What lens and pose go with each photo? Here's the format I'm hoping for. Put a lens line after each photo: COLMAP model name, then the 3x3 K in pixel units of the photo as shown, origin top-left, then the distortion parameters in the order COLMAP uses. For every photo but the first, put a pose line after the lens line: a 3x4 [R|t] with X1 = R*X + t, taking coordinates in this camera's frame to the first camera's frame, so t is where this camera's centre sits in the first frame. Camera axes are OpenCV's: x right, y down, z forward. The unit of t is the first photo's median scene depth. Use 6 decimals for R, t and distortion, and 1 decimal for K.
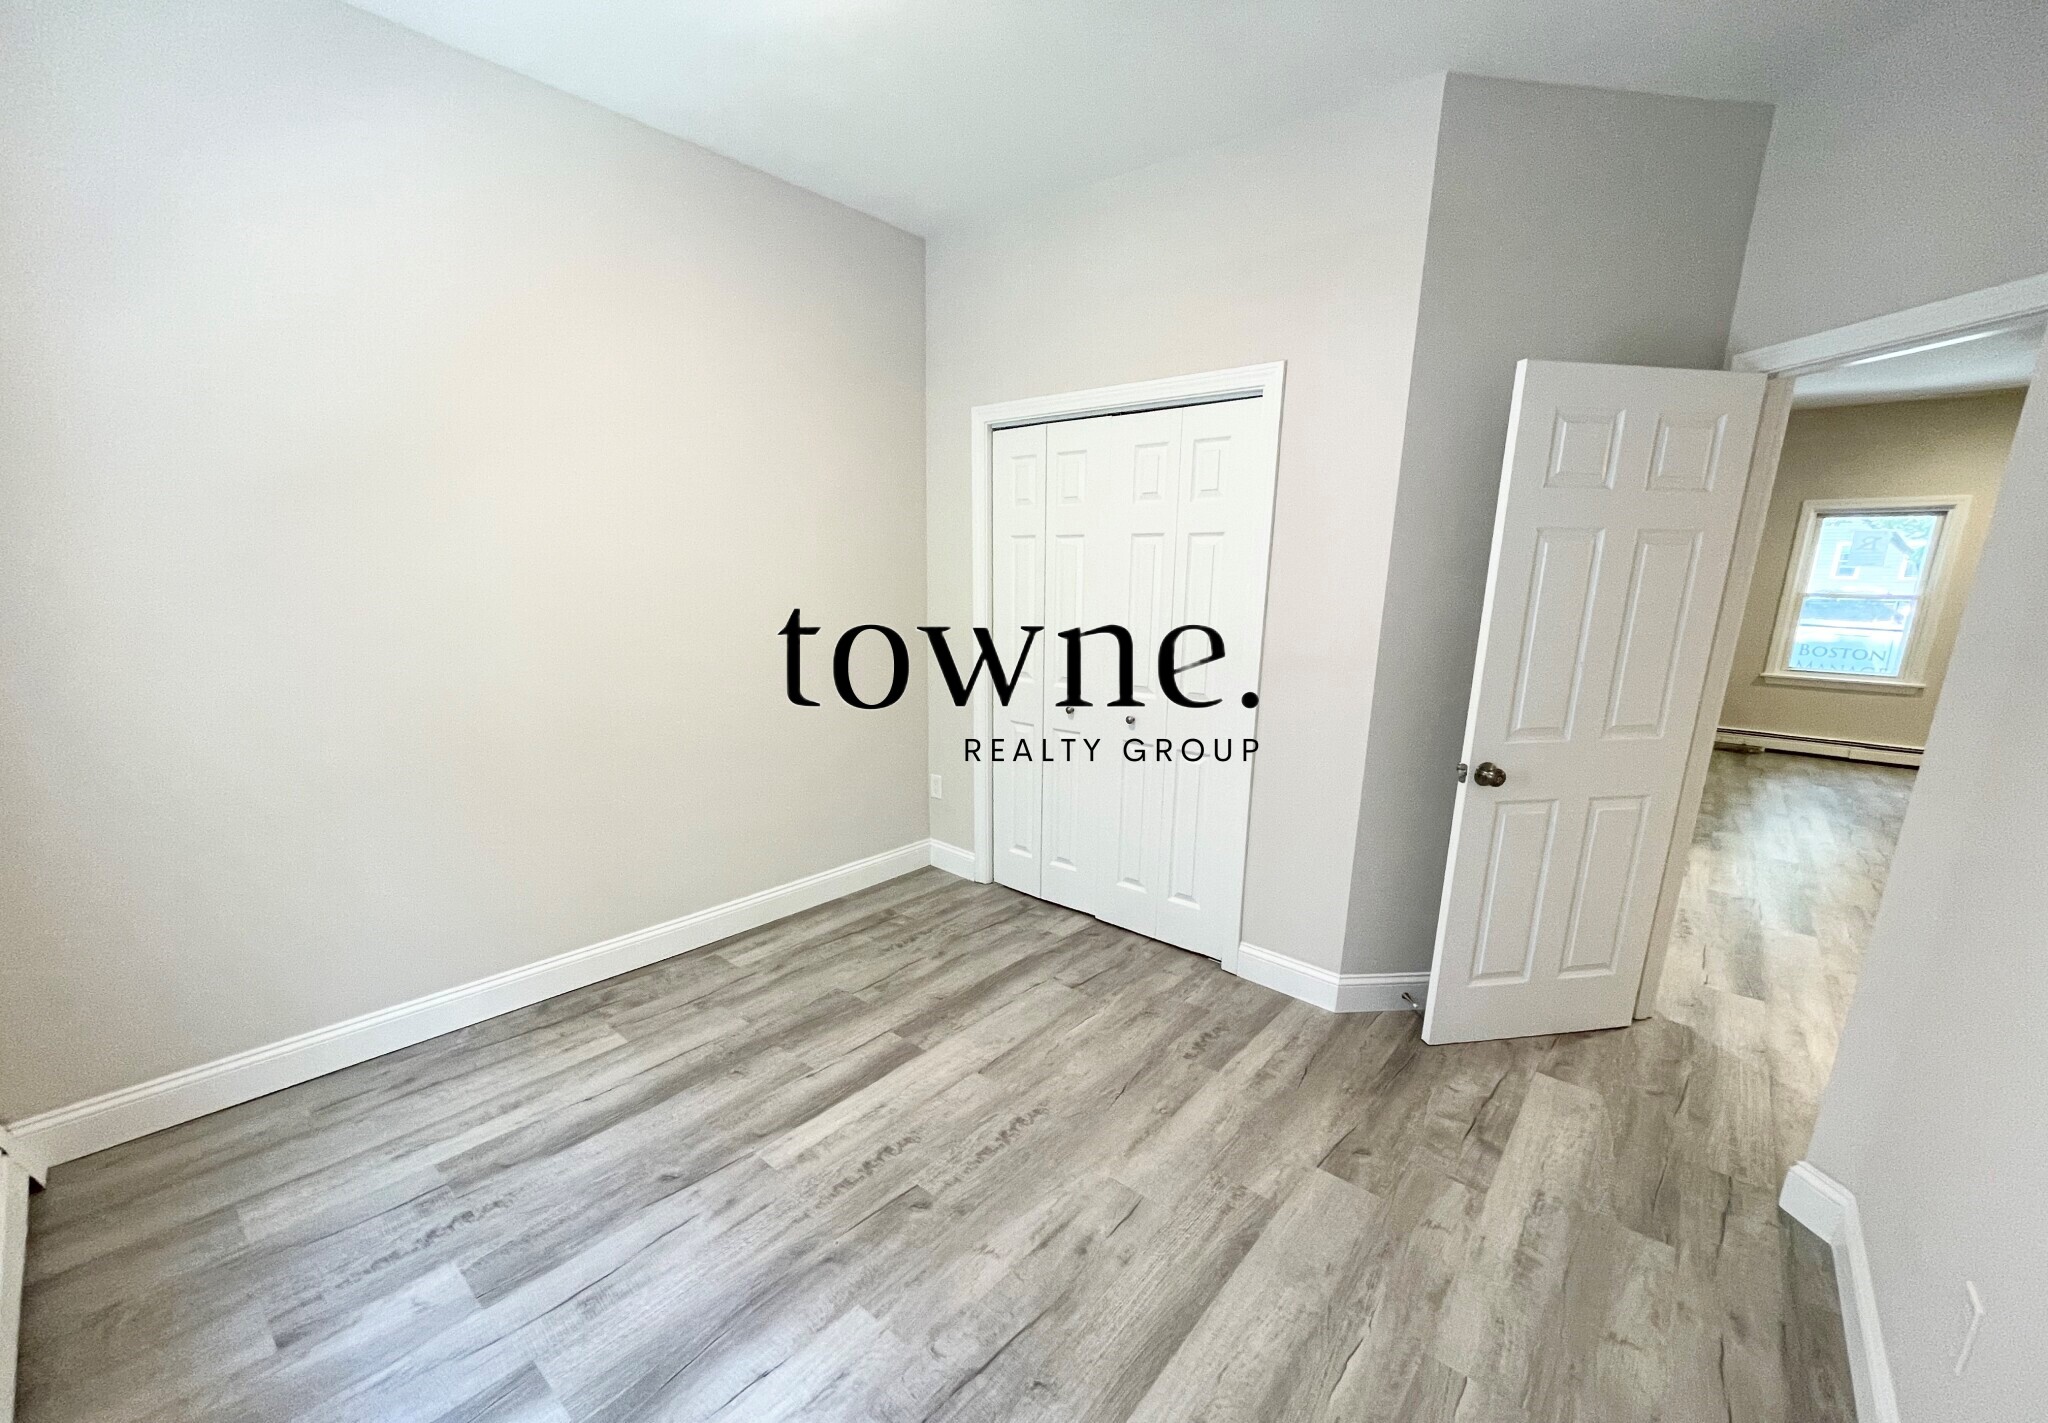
lens RADIAL K [[827.5, 0, 1023.6], [0, 827.5, 769.7], [0, 0, 1]] dist [-0.002085, -0.000023]
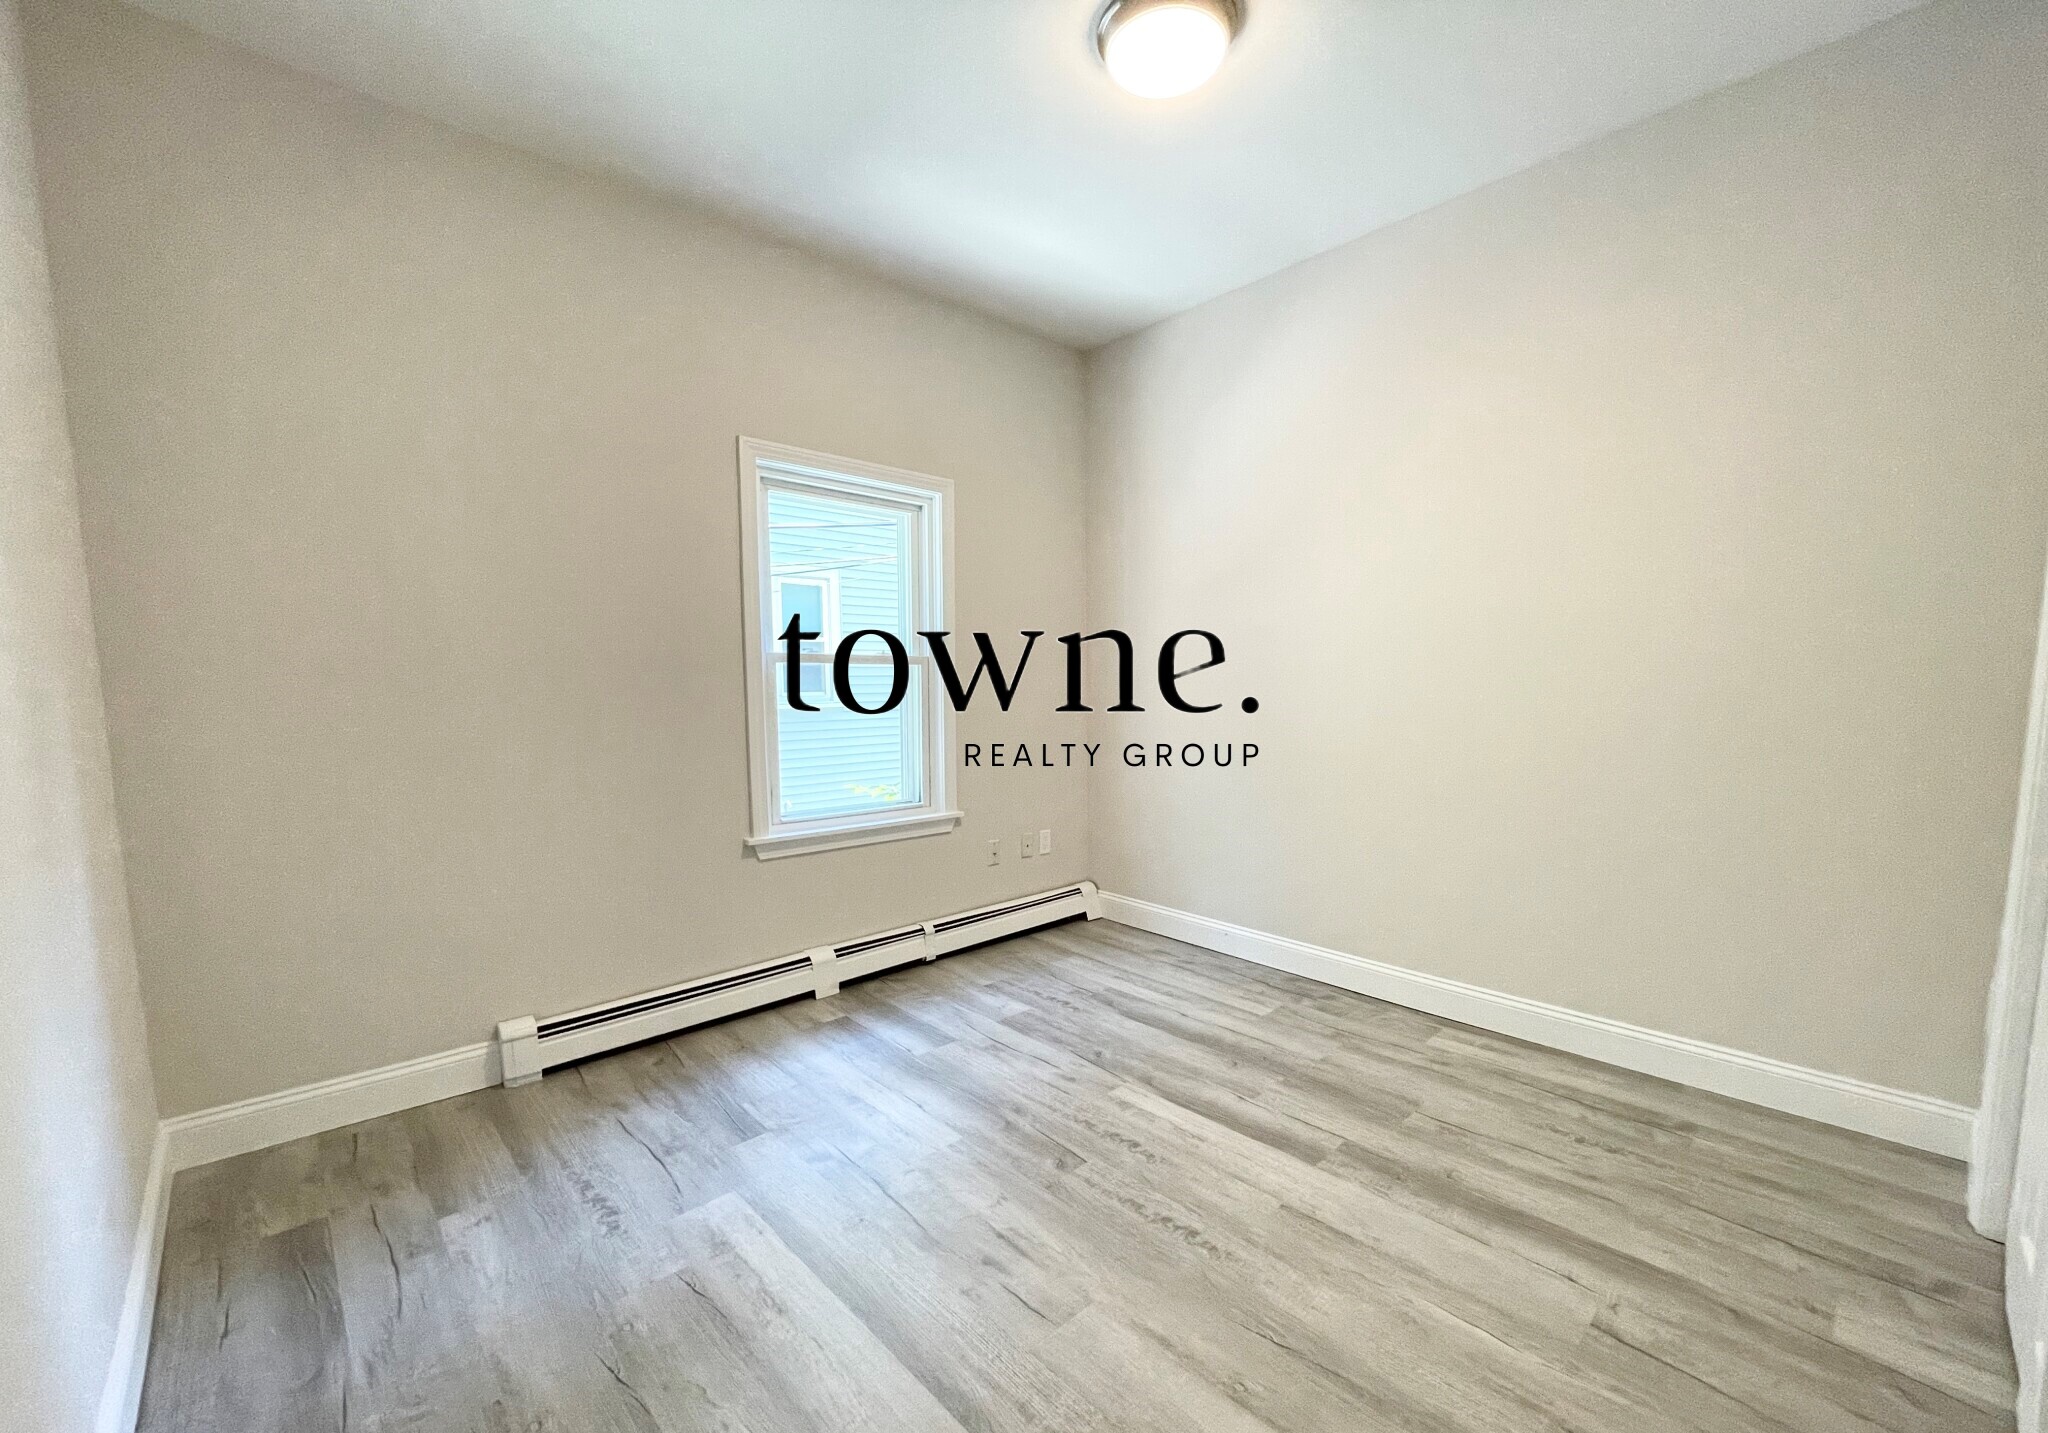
lens RADIAL K [[827.5, 0, 1023.6], [0, 827.5, 774.7], [0, 0, 1]] dist [-0.002085, -0.000023]
pose [[-0.122535, 0.100179, -0.987395, 0.739640], [-0.231664, 0.964522, 0.126608, -0.072430], [0.965048, 0.244258, -0.094980, 0.770384]]
